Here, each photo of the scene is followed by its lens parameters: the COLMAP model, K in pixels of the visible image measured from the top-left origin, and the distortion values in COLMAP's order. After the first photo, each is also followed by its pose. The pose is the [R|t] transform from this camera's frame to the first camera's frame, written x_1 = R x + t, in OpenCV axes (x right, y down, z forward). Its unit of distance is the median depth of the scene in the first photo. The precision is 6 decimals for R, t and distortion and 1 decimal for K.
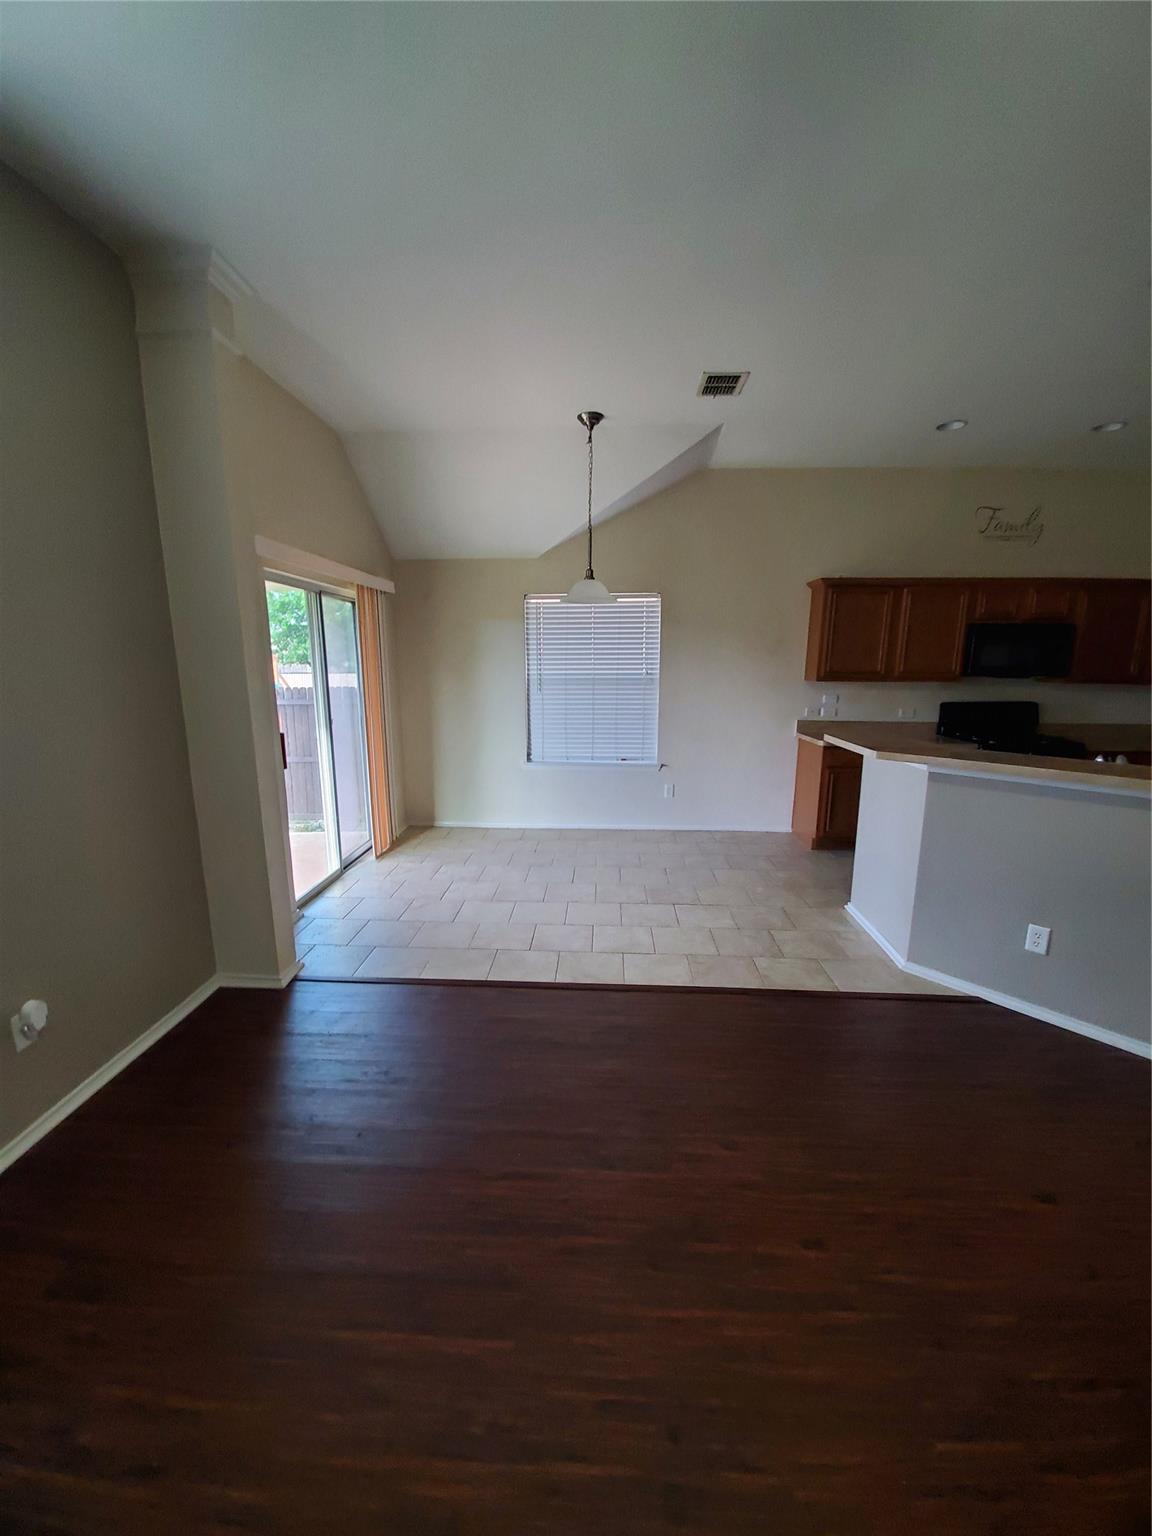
lens RADIAL K [[608.0, 0, 568.2], [0, 608.0, 781.9], [0, 0, 1]] dist [0.000909, -0.009687]
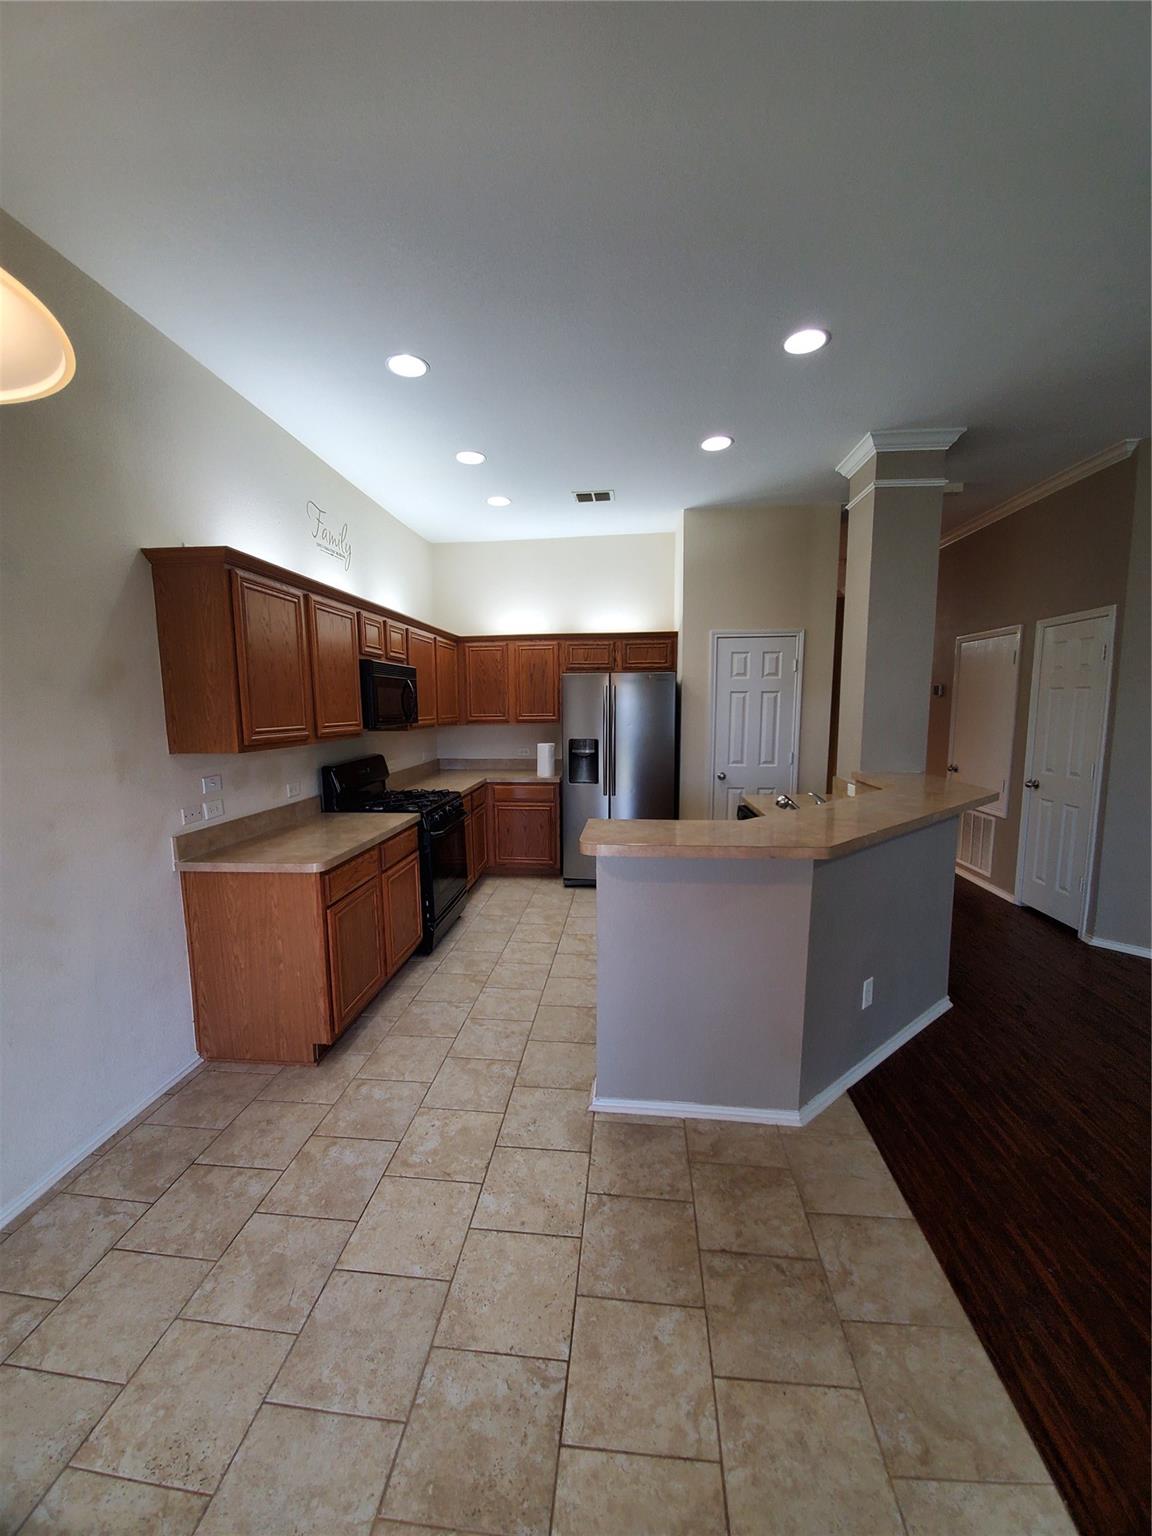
lens RADIAL K [[608.0, 0, 568.2], [0, 608.0, 781.9], [0, 0, 1]] dist [0.000909, -0.009687]
pose [[0.044644, -0.134307, 0.989934, -0.075971], [0.211845, 0.969658, 0.122003, -0.143363], [-0.976283, 0.204266, 0.071742, 0.686324]]
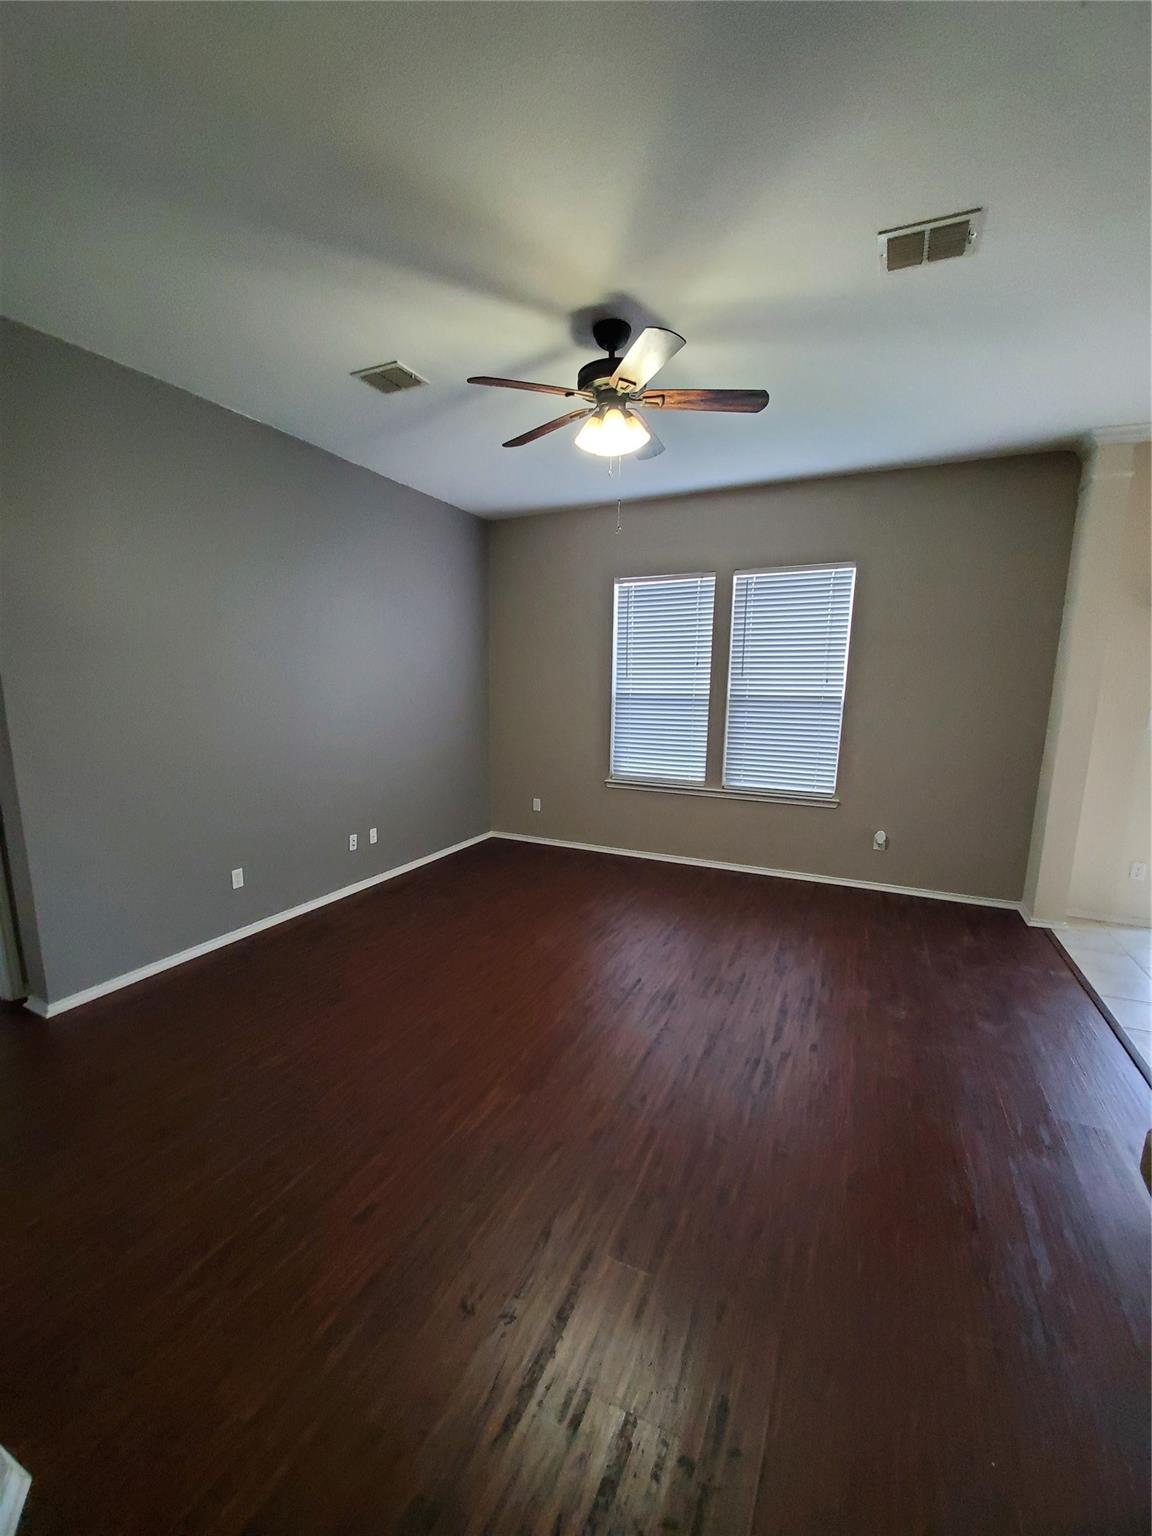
lens RADIAL K [[608.0, 0, 568.2], [0, 608.0, 781.9], [0, 0, 1]] dist [0.000909, -0.009687]
pose [[-0.374428, 0.145062, -0.915839, 0.647464], [-0.202551, 0.951039, 0.233448, -0.046233], [0.904863, 0.272913, -0.326714, 0.239836]]
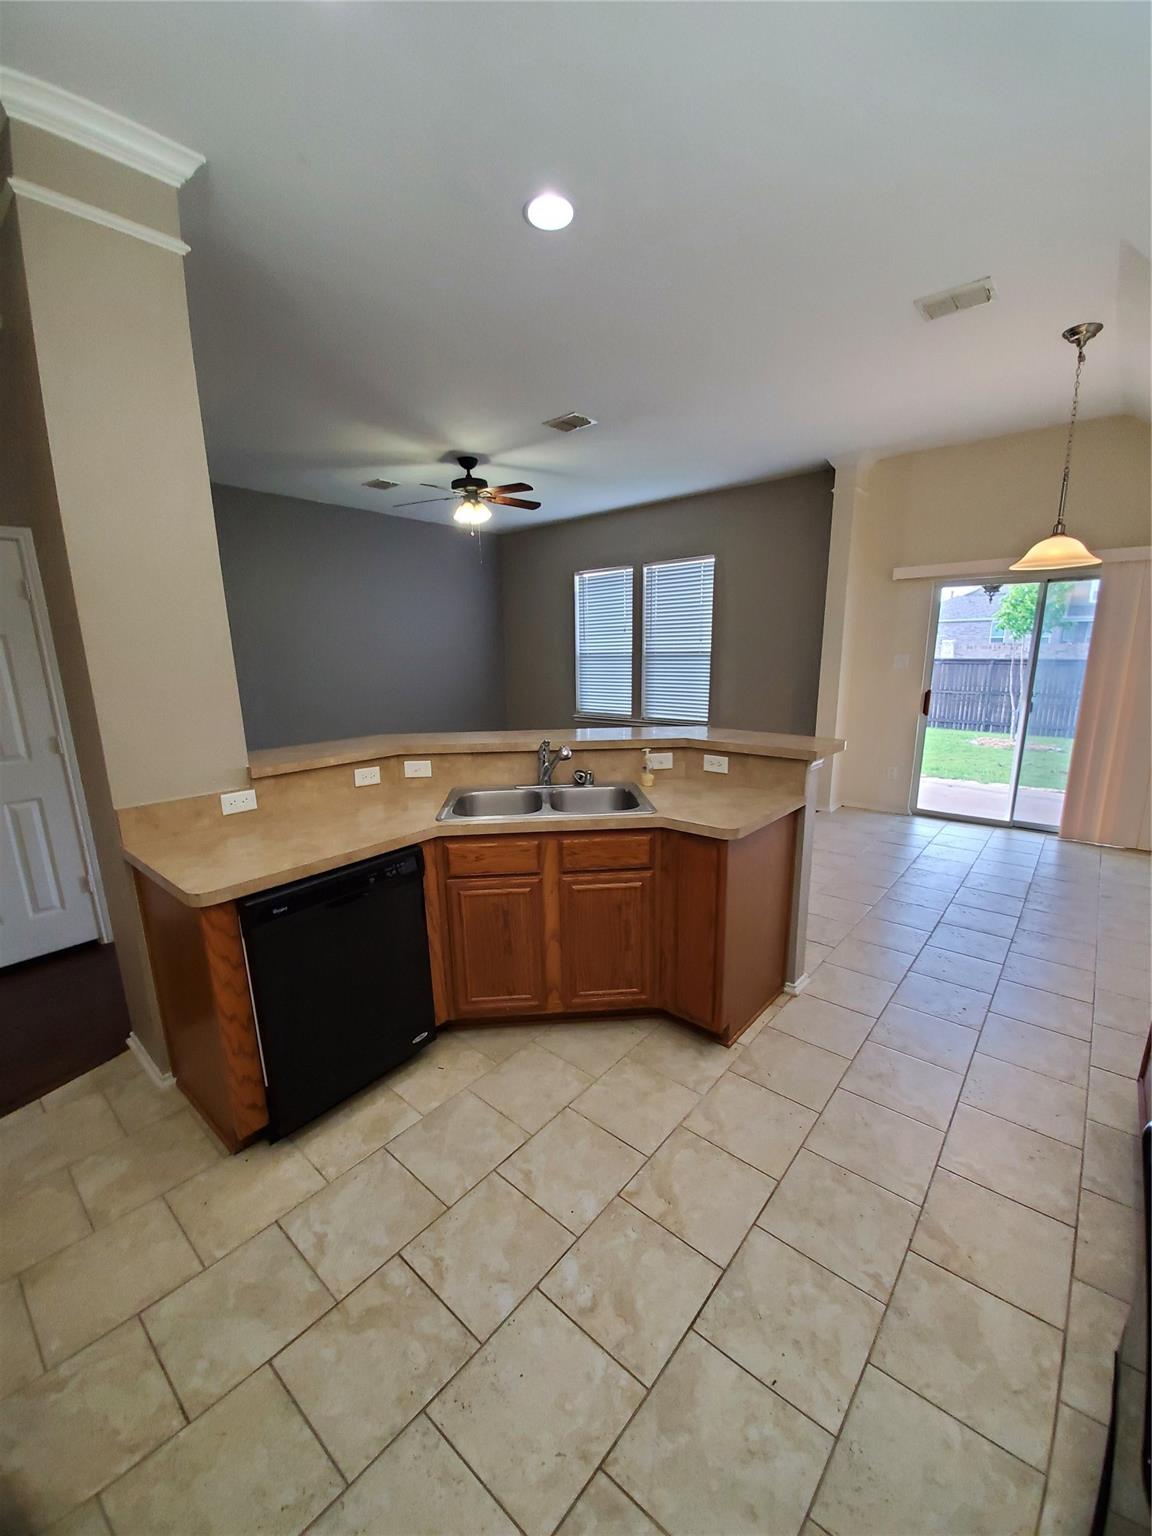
lens RADIAL K [[609.2, 0, 572.3], [0, 609.2, 781.2], [0, 0, 1]] dist [0.009287, -0.014710]
pose [[-0.602920, 0.178661, -0.777539, 0.865217], [-0.148985, 0.932244, 0.329735, -0.162597], [0.783767, 0.314646, -0.535451, 0.823173]]
